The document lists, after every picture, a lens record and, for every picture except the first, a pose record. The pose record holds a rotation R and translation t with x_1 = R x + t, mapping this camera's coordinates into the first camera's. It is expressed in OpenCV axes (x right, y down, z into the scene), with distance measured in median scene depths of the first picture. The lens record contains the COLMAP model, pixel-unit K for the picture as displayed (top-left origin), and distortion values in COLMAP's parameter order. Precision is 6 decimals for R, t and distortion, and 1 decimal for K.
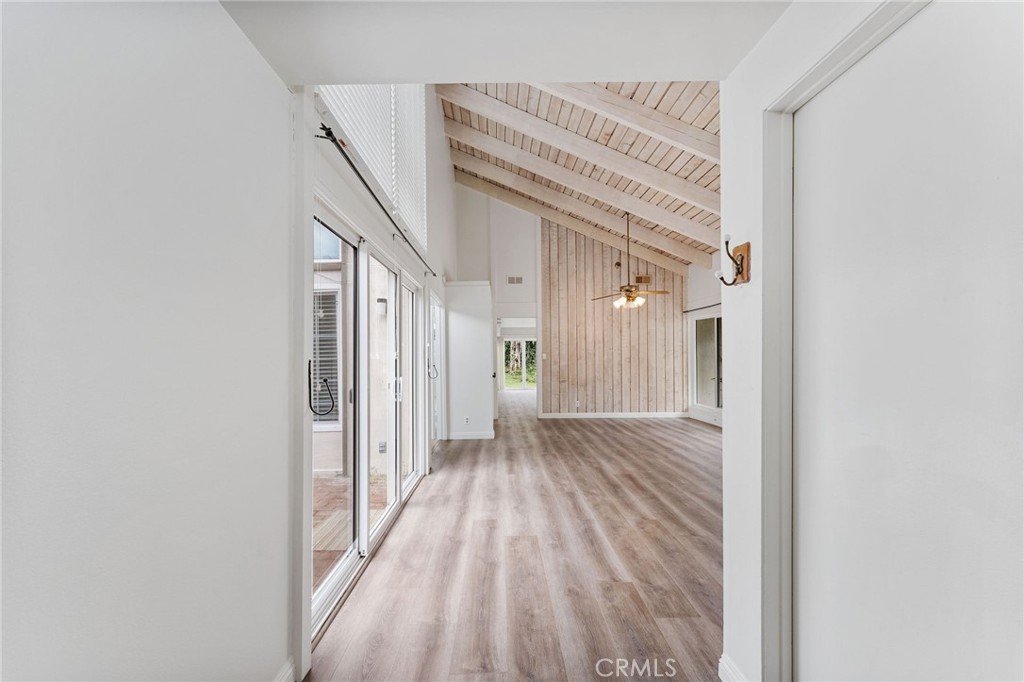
lens RADIAL K [[414.1, 0, 507.4], [0, 414.1, 355.7], [0, 0, 1]] dist [0.002475, -0.000937]
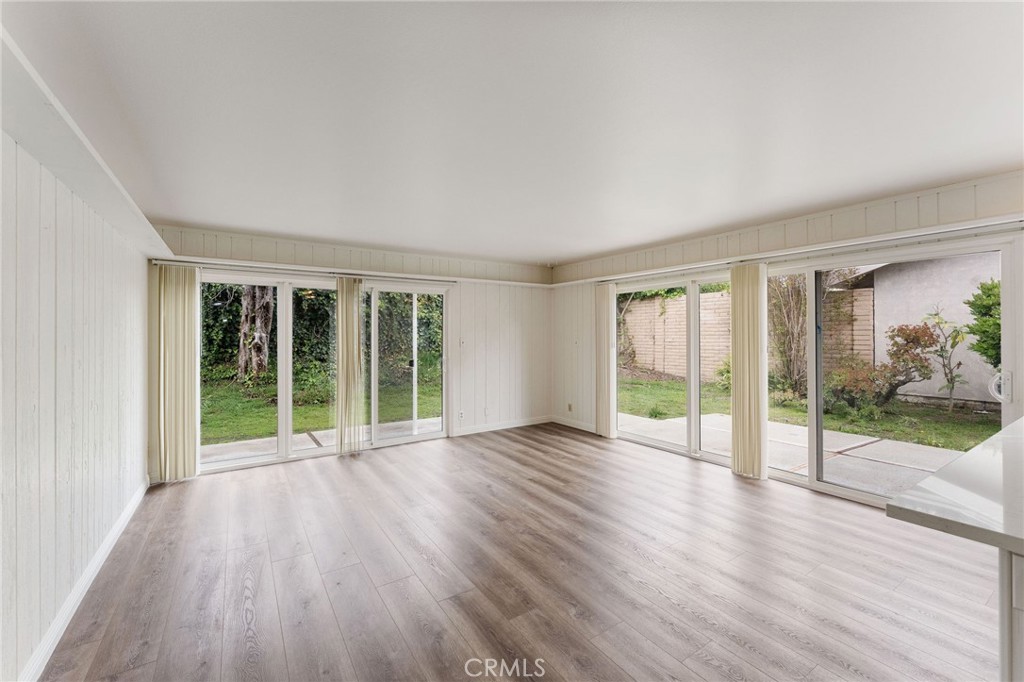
lens RADIAL K [[414.1, 0, 510.1], [0, 414.1, 333.9], [0, 0, 1]] dist [0.002475, -0.000937]
pose [[0.846439, 0.005553, 0.532456, 0.039034], [-0.007057, 0.999975, 0.000789, -0.011159], [-0.532439, -0.004425, 0.846457, 1.381855]]
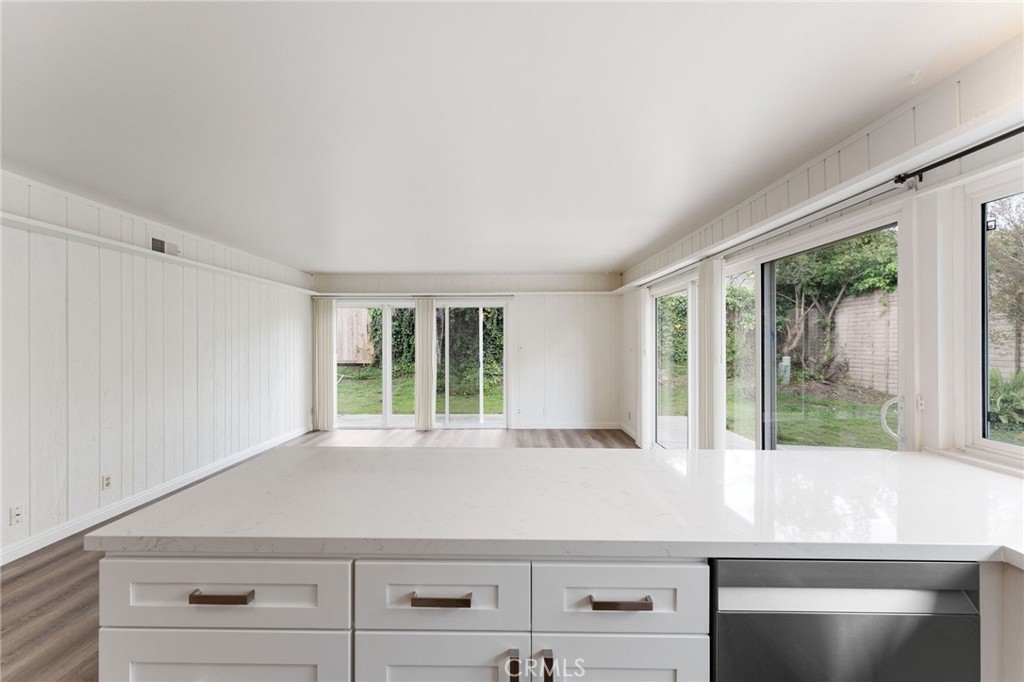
lens RADIAL K [[414.1, 0, 512.8], [0, 414.1, 338.4], [0, 0, 1]] dist [0.002475, -0.000937]
pose [[0.999599, 0.006184, -0.027644, 0.359614], [-0.006187, 0.999981, 0.000001, -0.014194], [0.027643, 0.000170, 0.999618, 1.210757]]
